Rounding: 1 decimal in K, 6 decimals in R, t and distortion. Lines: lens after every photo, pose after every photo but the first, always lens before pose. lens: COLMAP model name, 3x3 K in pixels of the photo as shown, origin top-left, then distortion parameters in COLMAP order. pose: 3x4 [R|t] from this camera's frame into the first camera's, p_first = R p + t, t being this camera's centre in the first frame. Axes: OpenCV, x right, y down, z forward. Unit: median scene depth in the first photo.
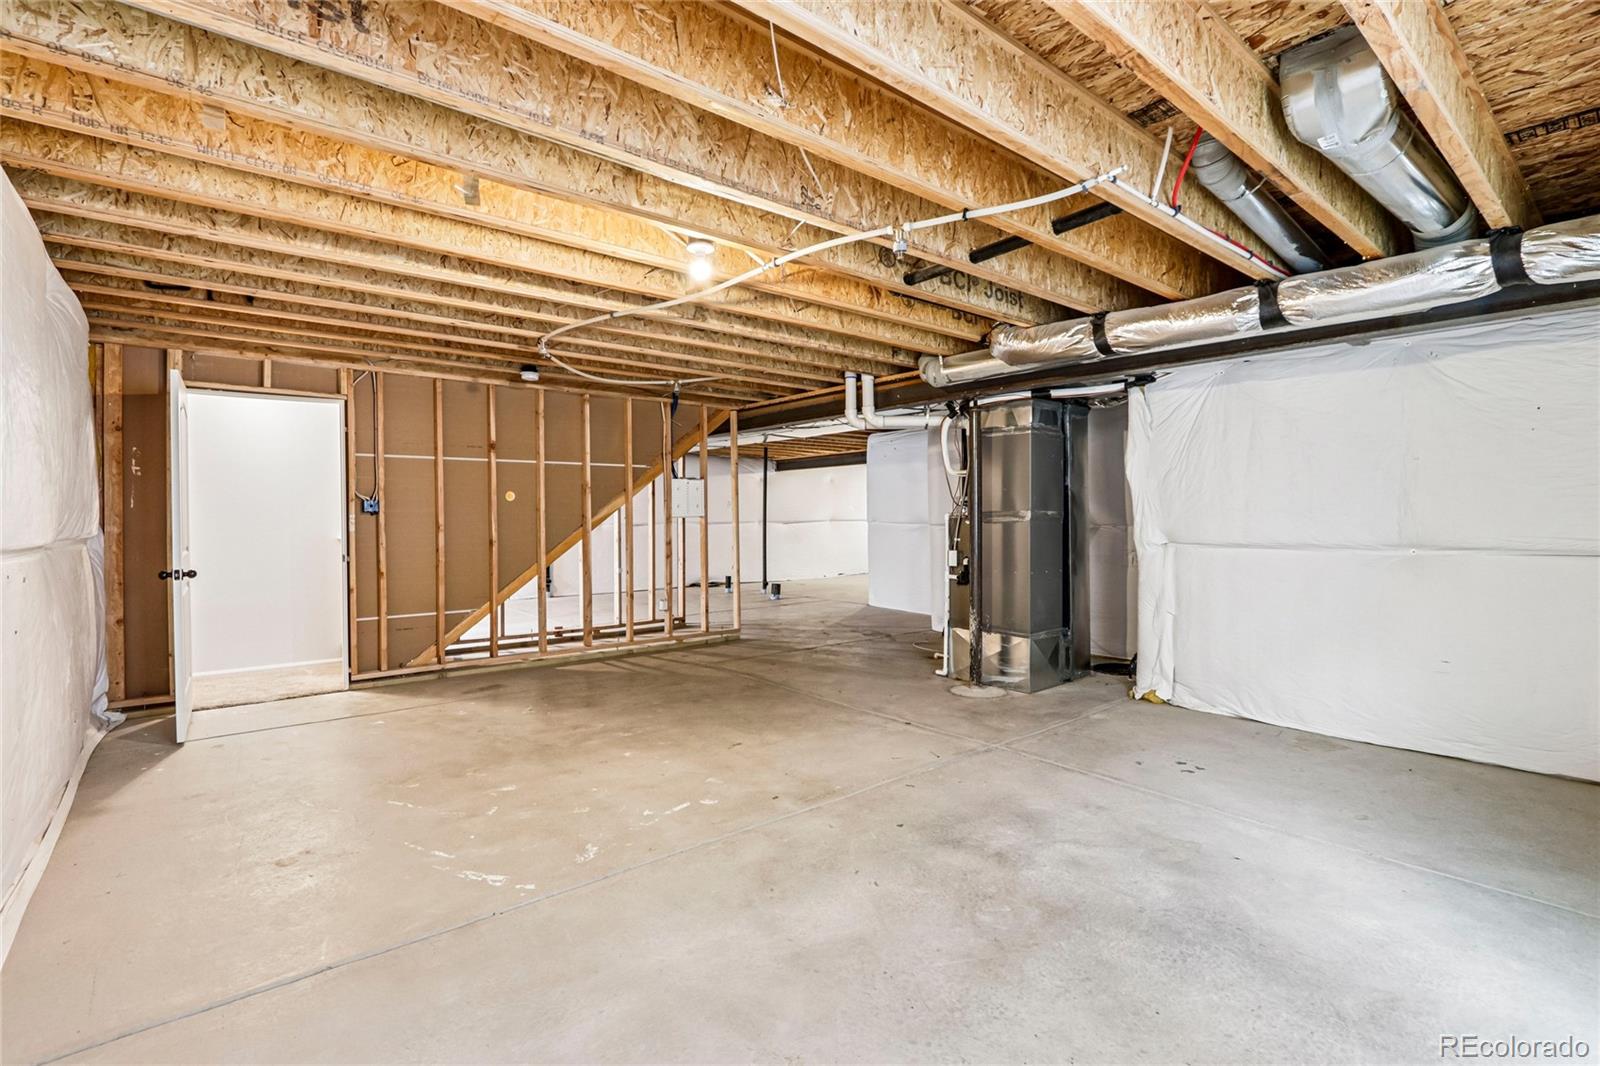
lens RADIAL K [[747.6, 0, 800.4], [0, 747.6, 523.3], [0, 0, 1]] dist [-0.018015, 0.001372]
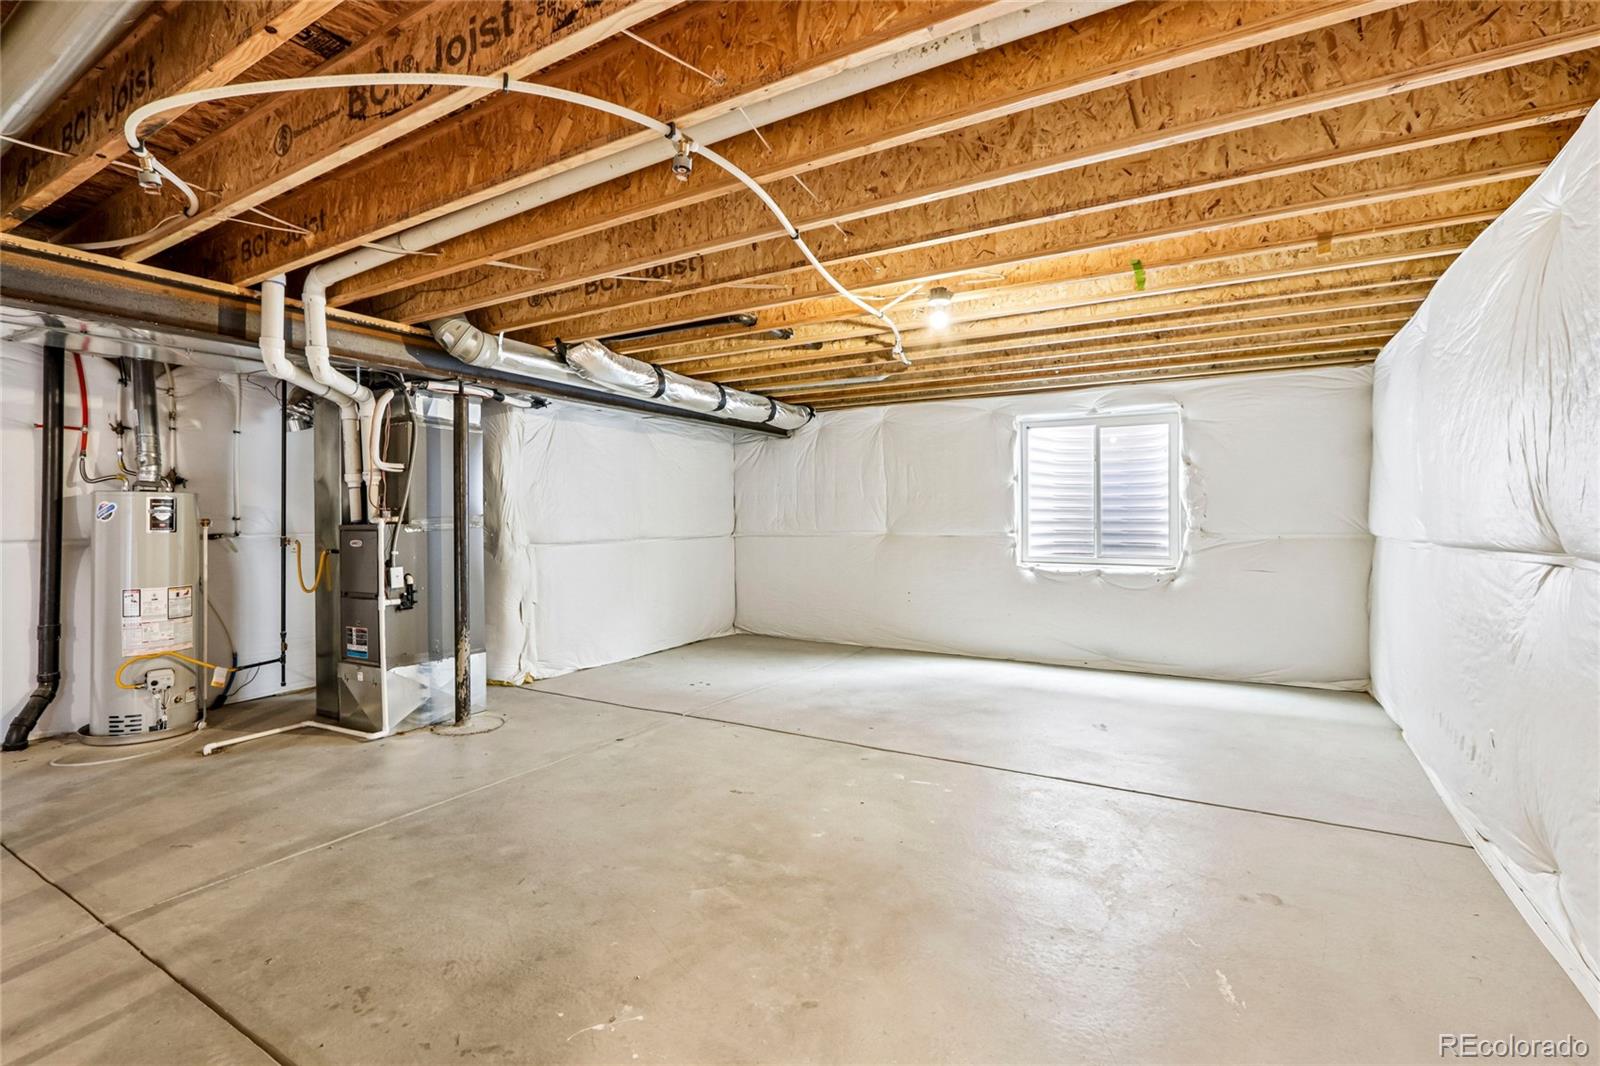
lens RADIAL K [[747.6, 0, 767.7], [0, 747.6, 518.9], [0, 0, 1]] dist [-0.018015, 0.001372]
pose [[-0.322505, -0.000088, 0.946568, -0.866309], [0.010240, 0.999941, 0.003581, -0.015474], [-0.946512, 0.010848, -0.322486, 1.193119]]
